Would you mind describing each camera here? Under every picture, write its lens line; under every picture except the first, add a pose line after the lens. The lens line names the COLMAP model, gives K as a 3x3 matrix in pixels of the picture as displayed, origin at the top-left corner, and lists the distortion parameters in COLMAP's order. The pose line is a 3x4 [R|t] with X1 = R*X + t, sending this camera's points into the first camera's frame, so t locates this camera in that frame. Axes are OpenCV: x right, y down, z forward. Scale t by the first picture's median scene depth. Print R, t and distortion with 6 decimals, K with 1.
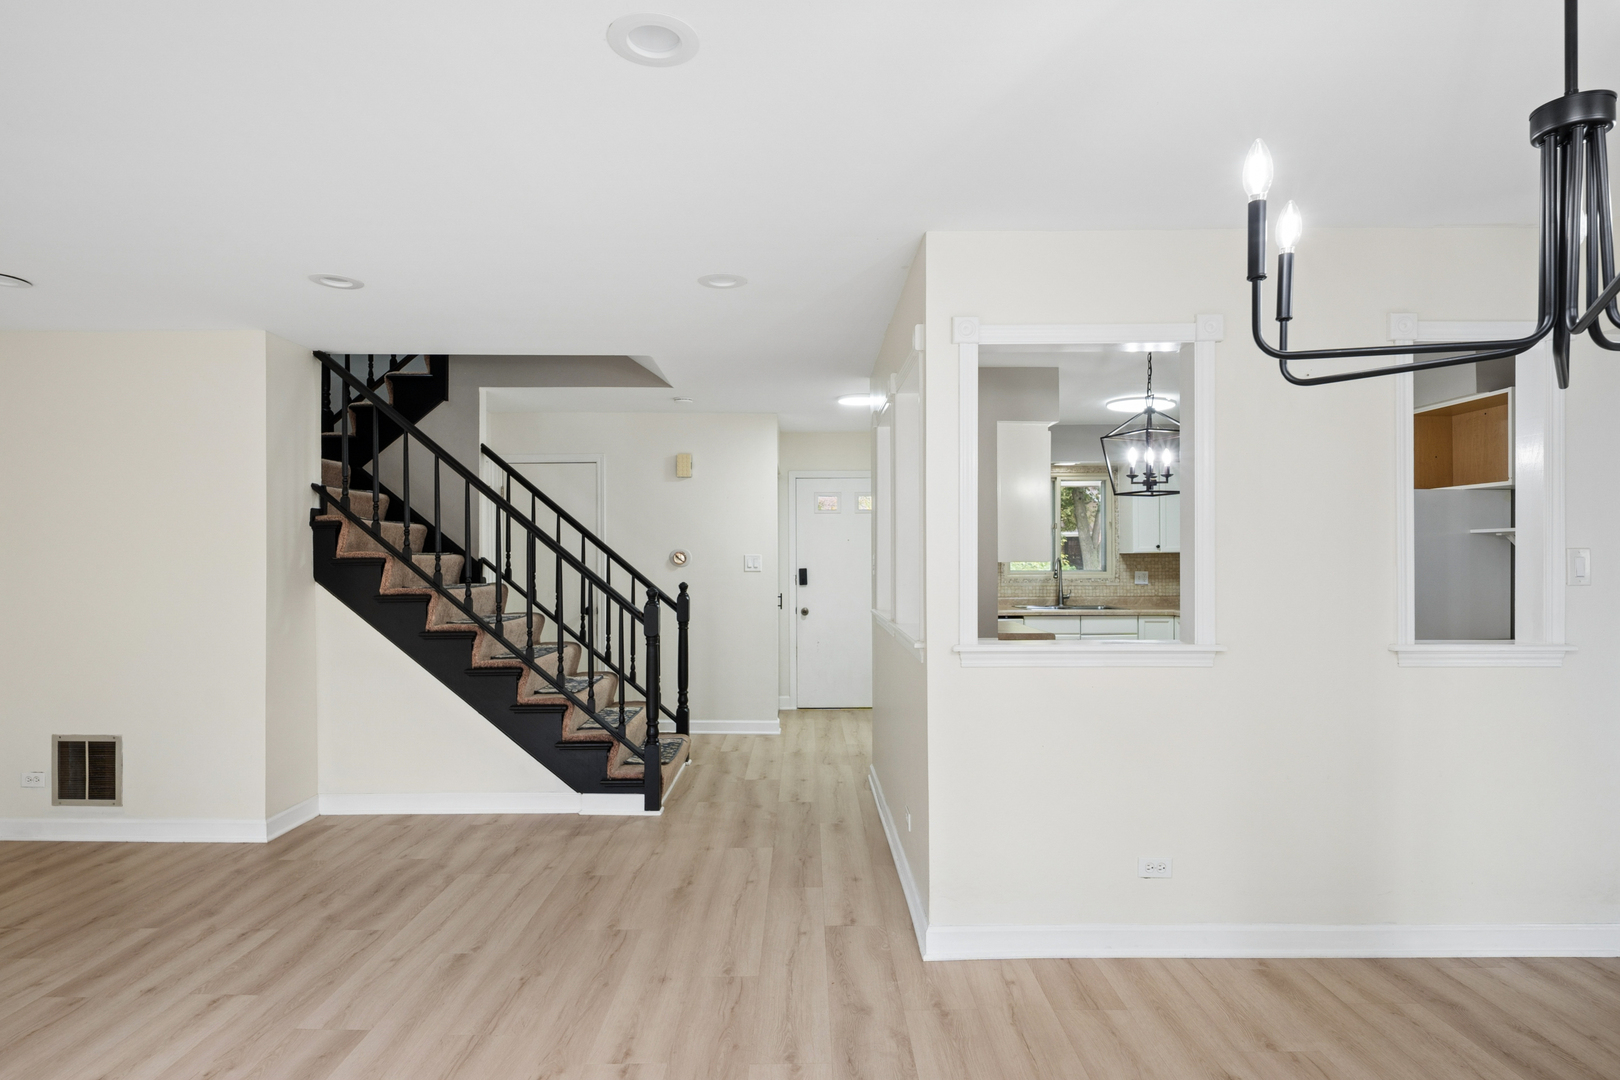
lens RADIAL K [[870.0, 0, 803.0], [0, 870.0, 565.8], [0, 0, 1]] dist [0.008197, -0.007227]
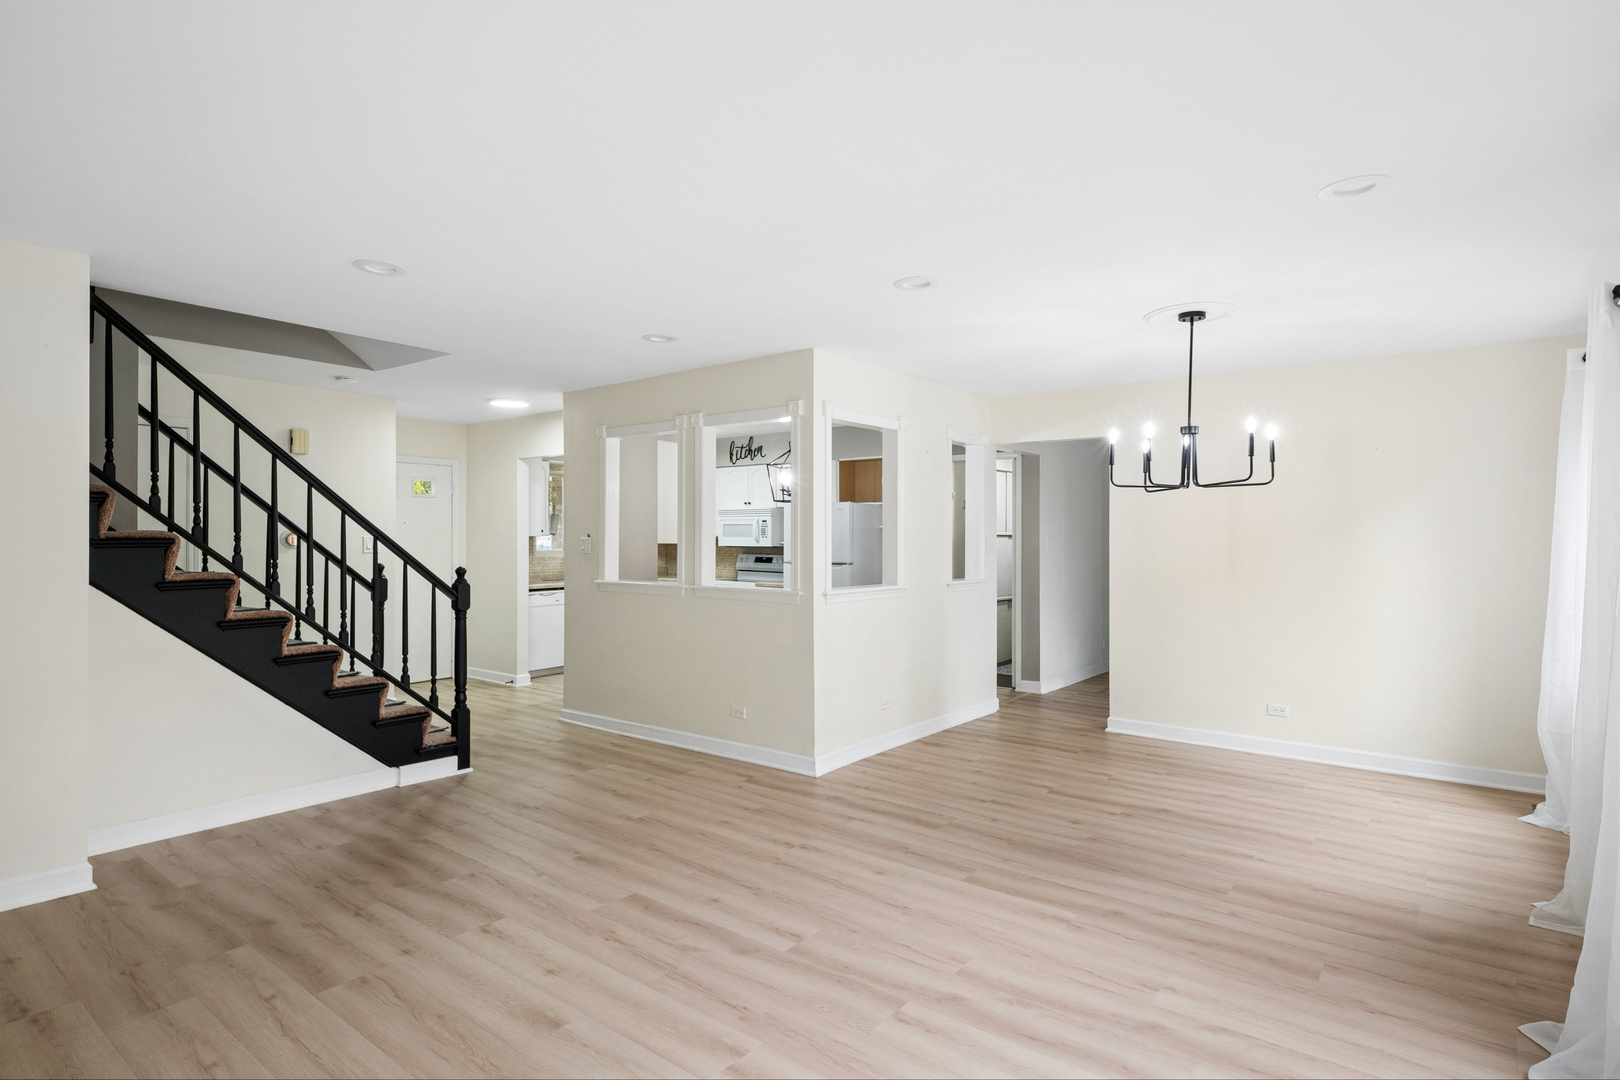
lens RADIAL K [[844.9, 0, 808.7], [0, 844.9, 537.3], [0, 0, 1]] dist [0.010763, -0.010571]
pose [[0.615845, 0.007352, 0.787833, -0.843193], [0.002201, 0.999937, -0.011052, 0.000691], [-0.787864, 0.008540, 0.615789, -0.009023]]
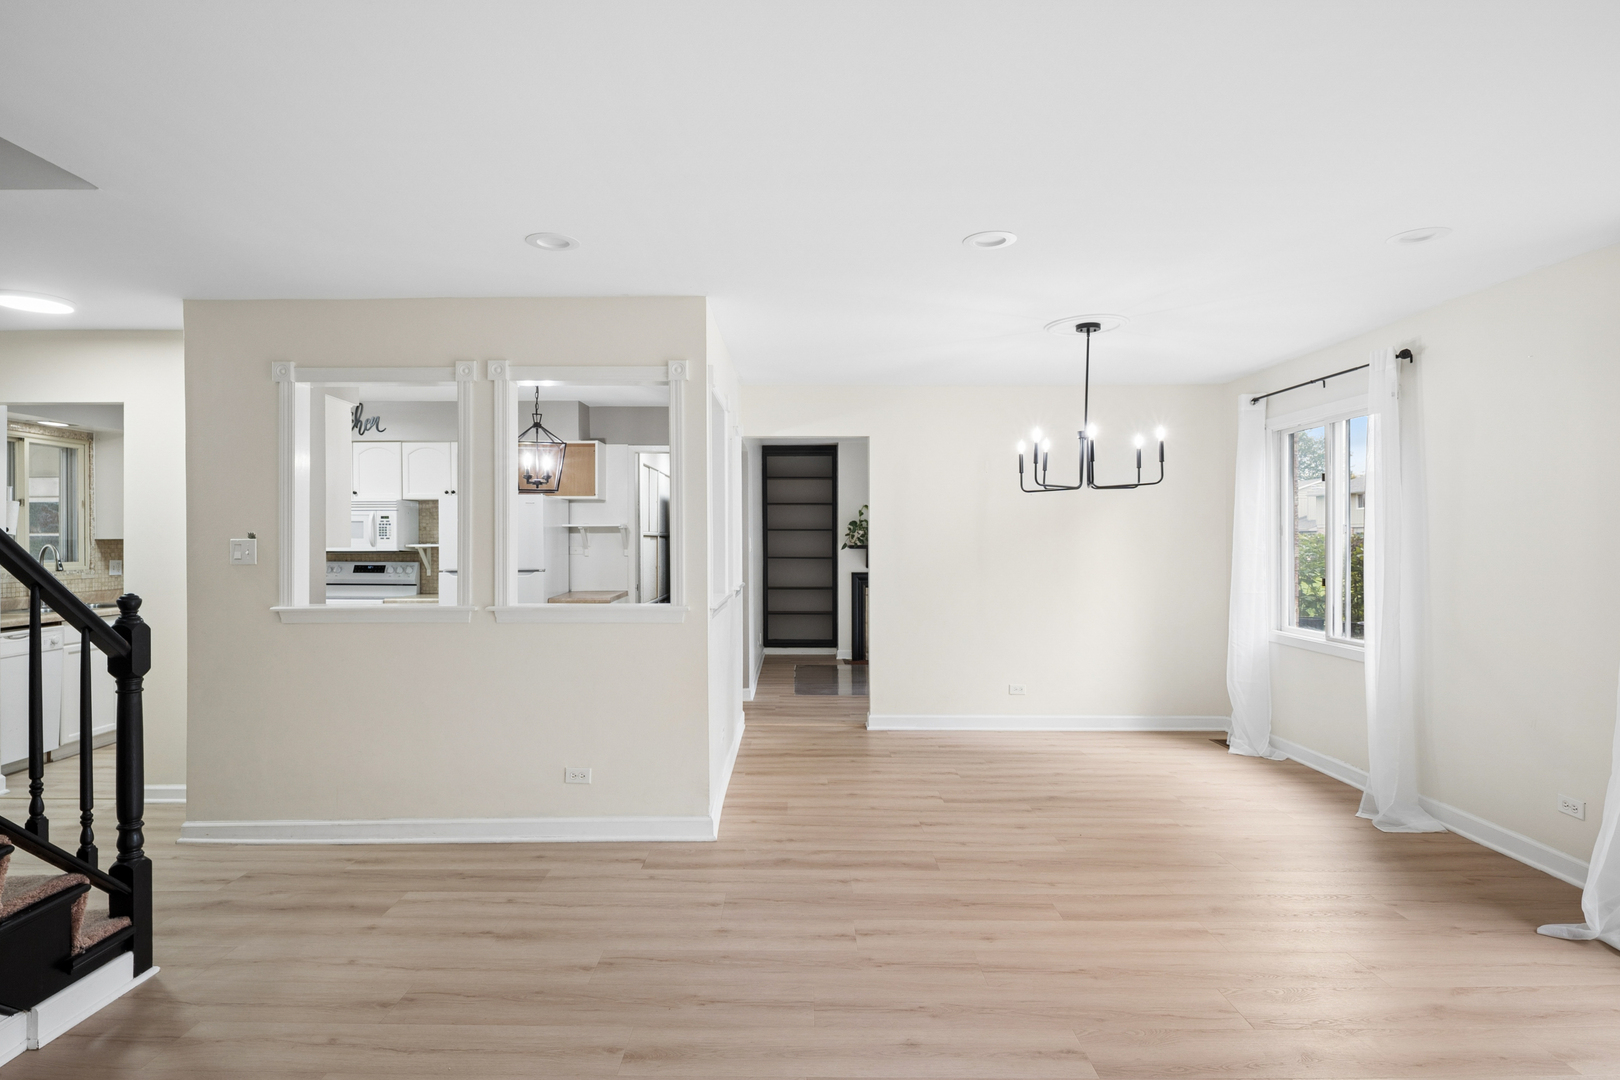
lens RADIAL K [[844.9, 0, 797.2], [0, 844.9, 537.3], [0, 0, 1]] dist [0.010763, -0.010571]
pose [[0.001522, 0.007792, 0.999968, -0.838400], [0.012421, 0.999892, -0.007810, -0.003374], [-0.999922, 0.012432, 0.001425, 0.619840]]
